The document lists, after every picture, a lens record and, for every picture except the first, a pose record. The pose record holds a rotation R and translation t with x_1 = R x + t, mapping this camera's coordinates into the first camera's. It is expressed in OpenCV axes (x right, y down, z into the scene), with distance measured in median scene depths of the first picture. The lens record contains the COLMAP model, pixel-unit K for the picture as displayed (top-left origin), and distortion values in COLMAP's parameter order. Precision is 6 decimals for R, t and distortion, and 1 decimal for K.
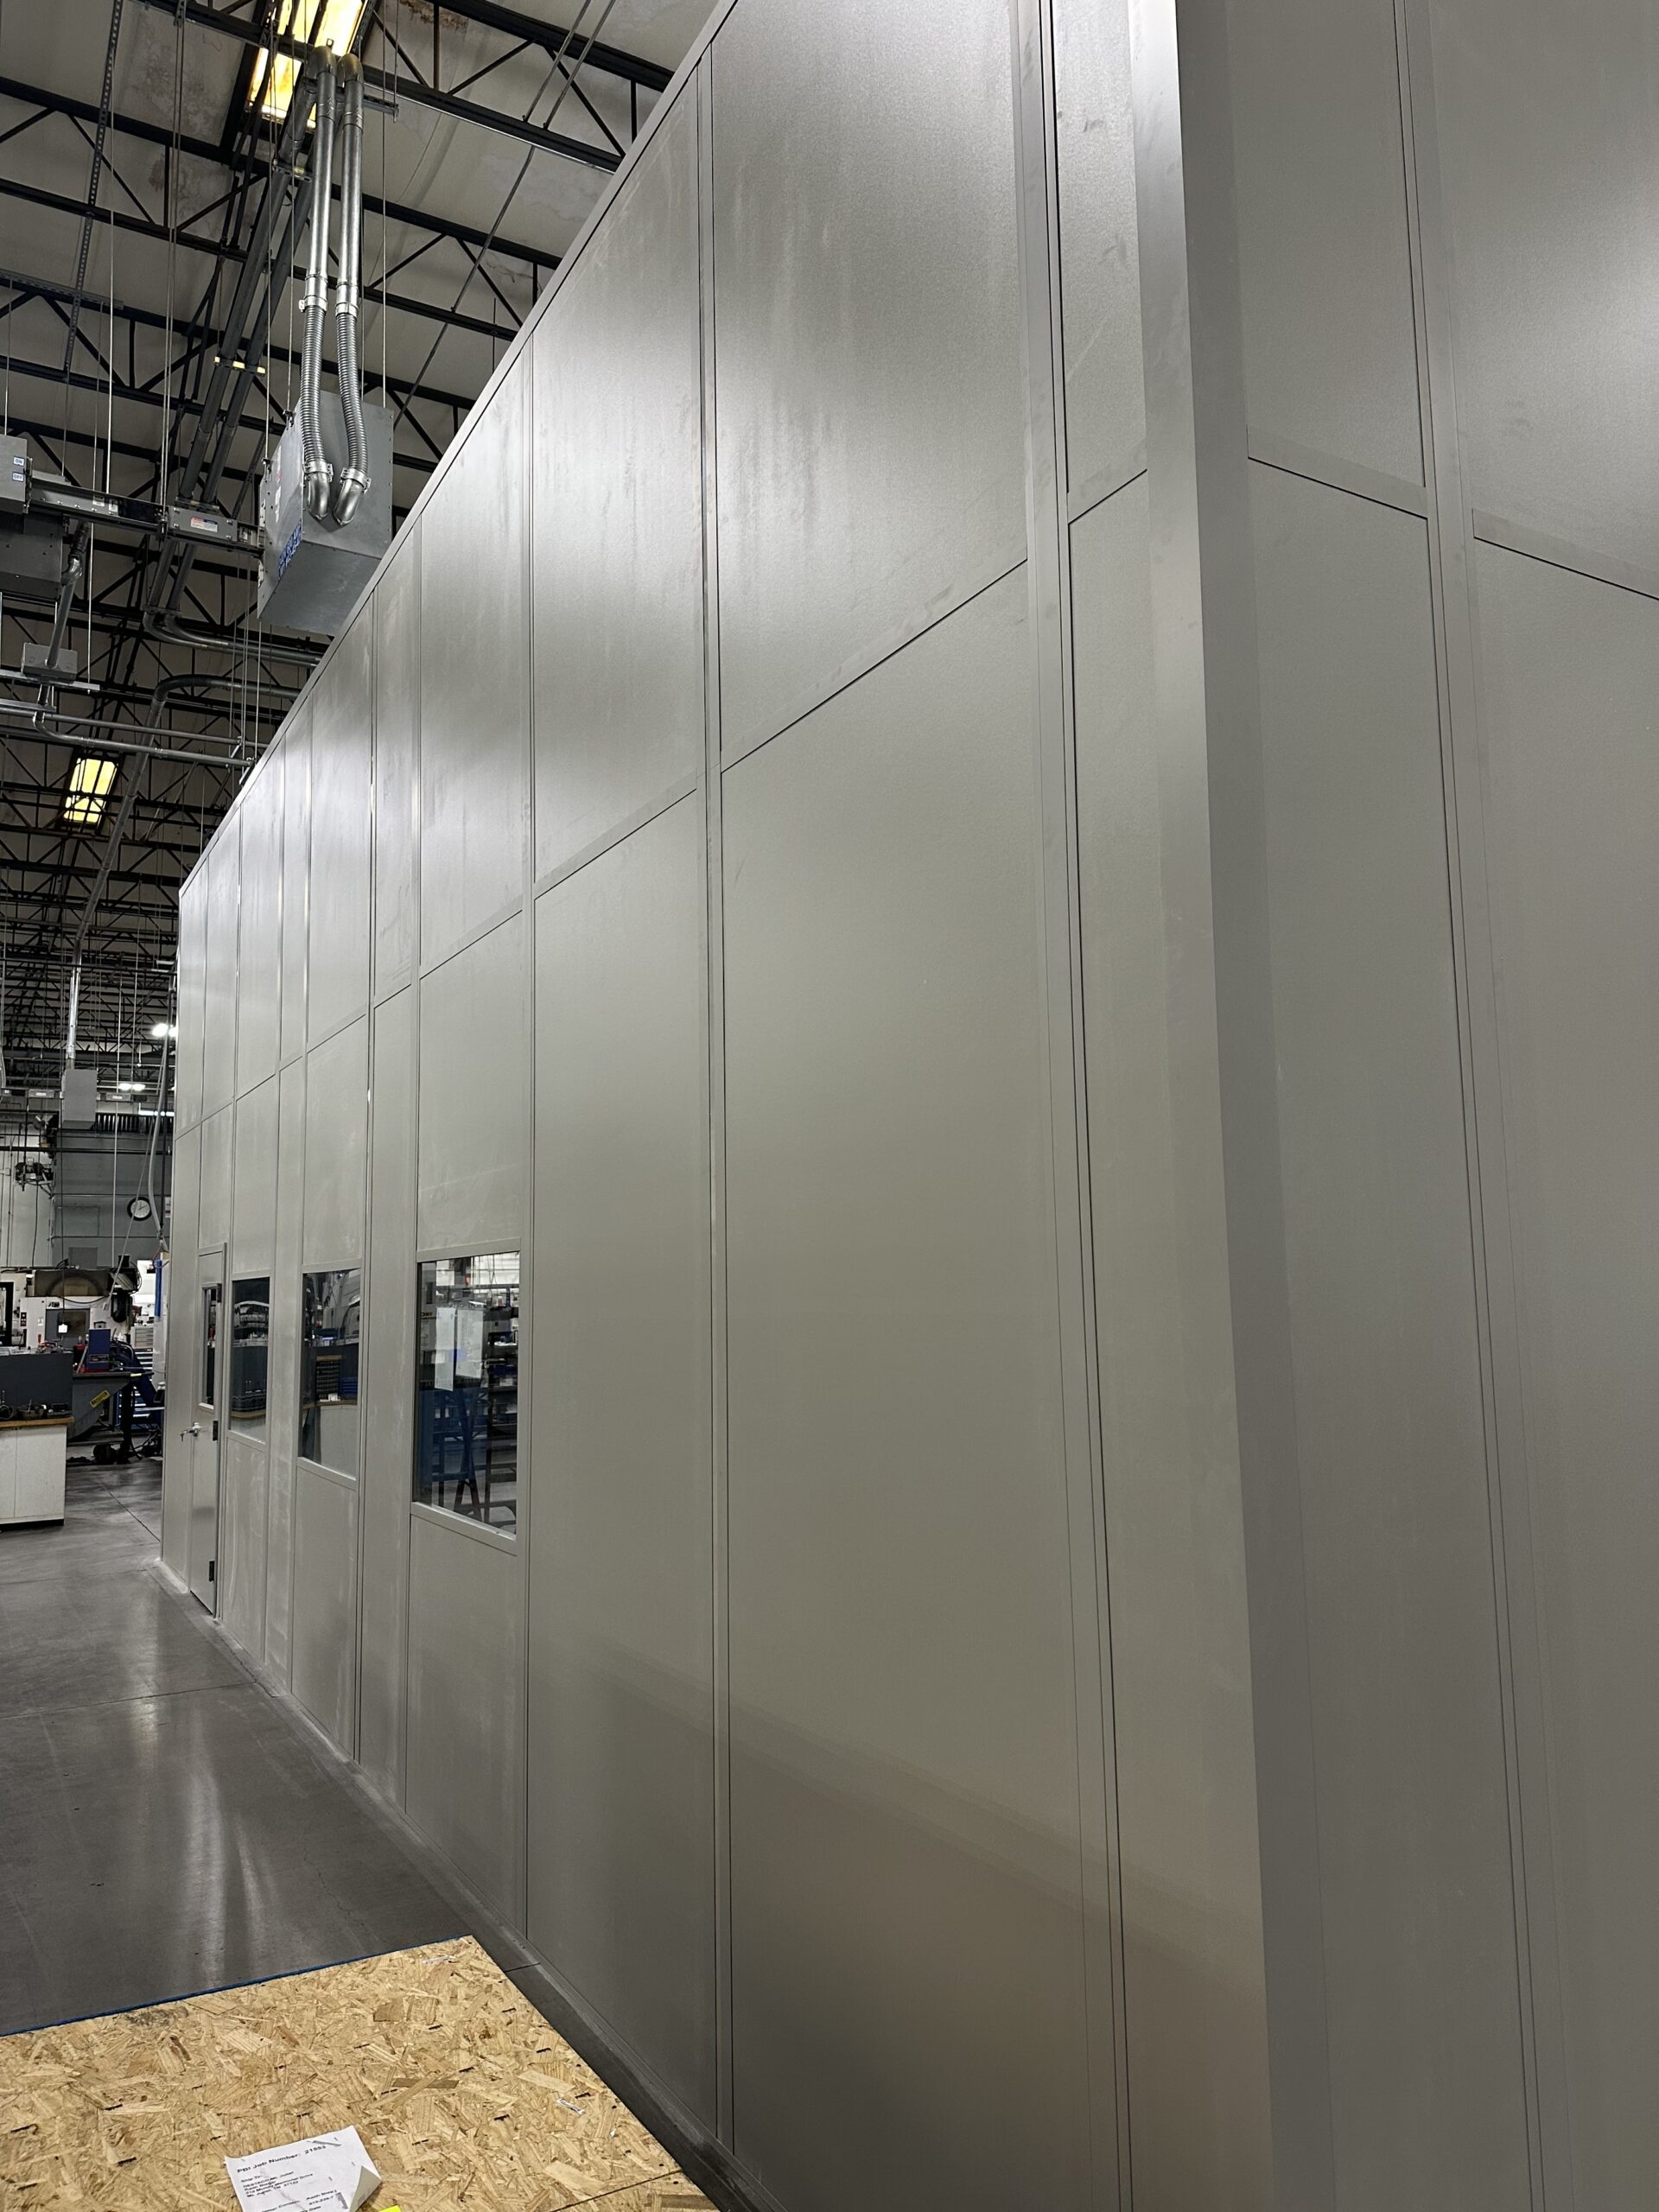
lens RADIAL K [[1560.2, 0, 833.1], [0, 1560.2, 1094.7], [0, 0, 1]] dist [-0.008949, -0.010362]
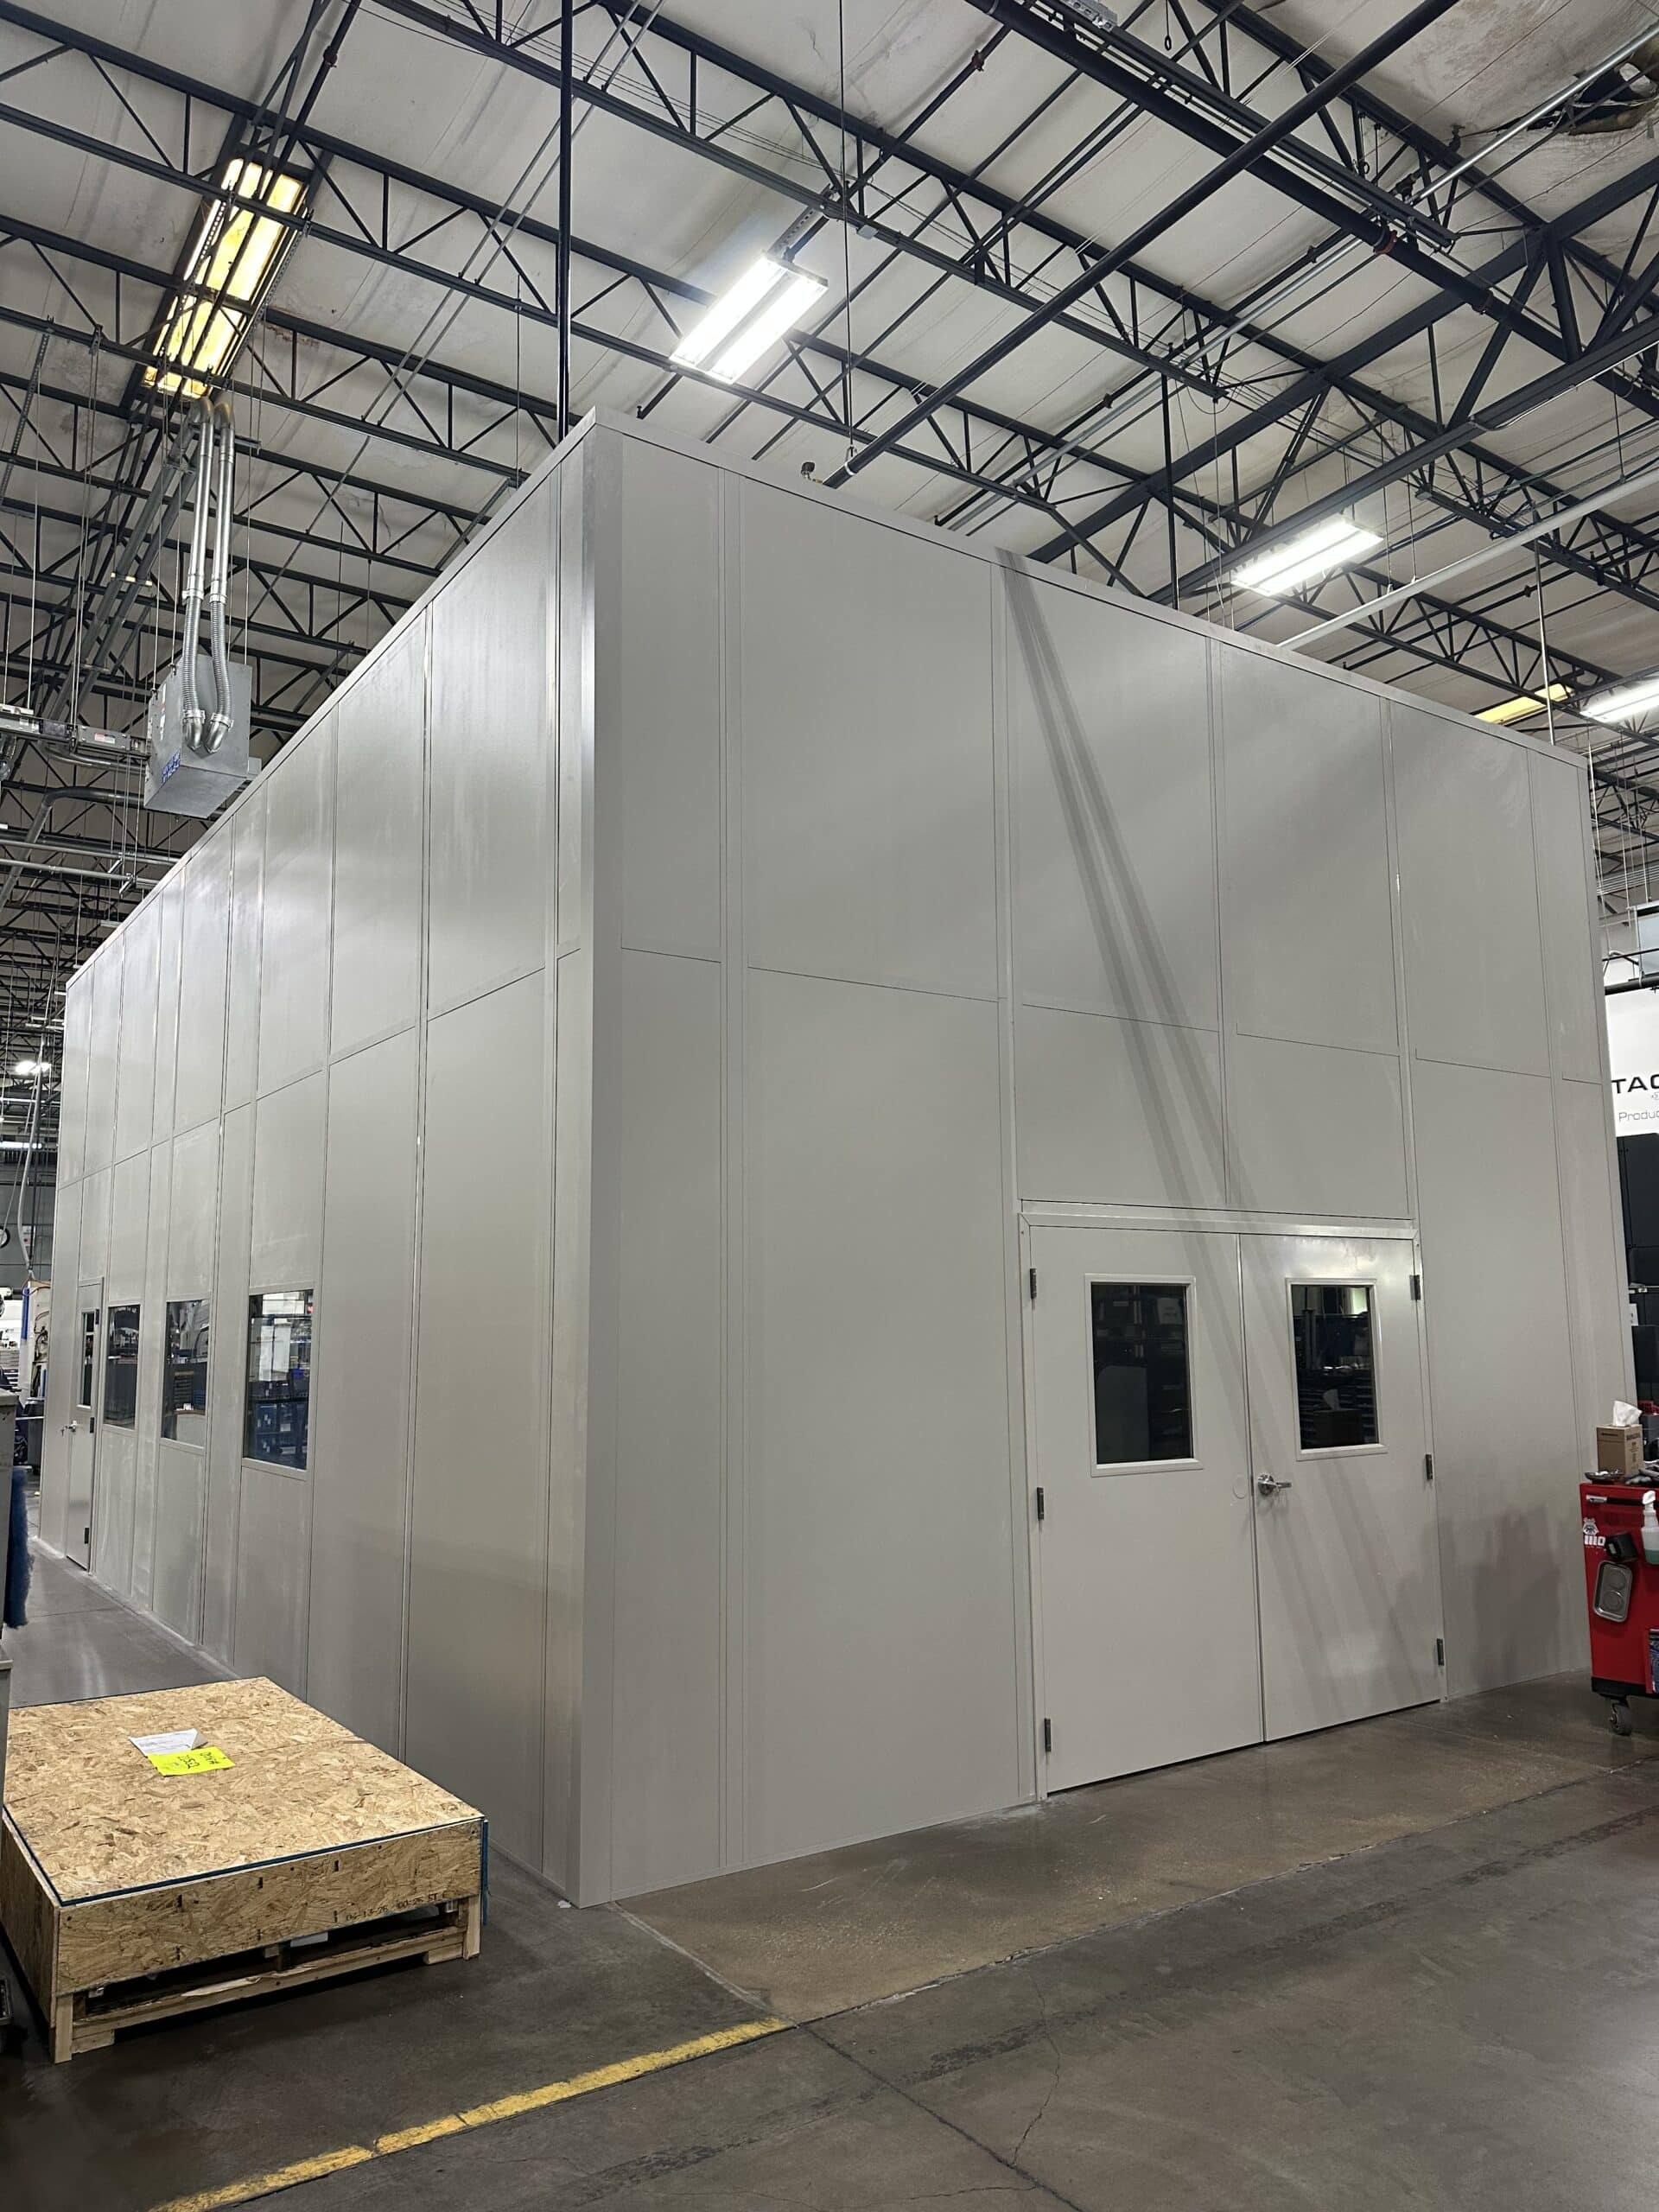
lens RADIAL K [[1560.2, 0, 823.6], [0, 1560.2, 1122.4], [0, 0, 1]] dist [-0.008949, -0.010362]
pose [[0.996840, 0.021841, 0.076368, 0.113968], [-0.021101, 0.999722, -0.010484, -0.037426], [-0.076576, 0.008839, 0.997025, -0.370404]]
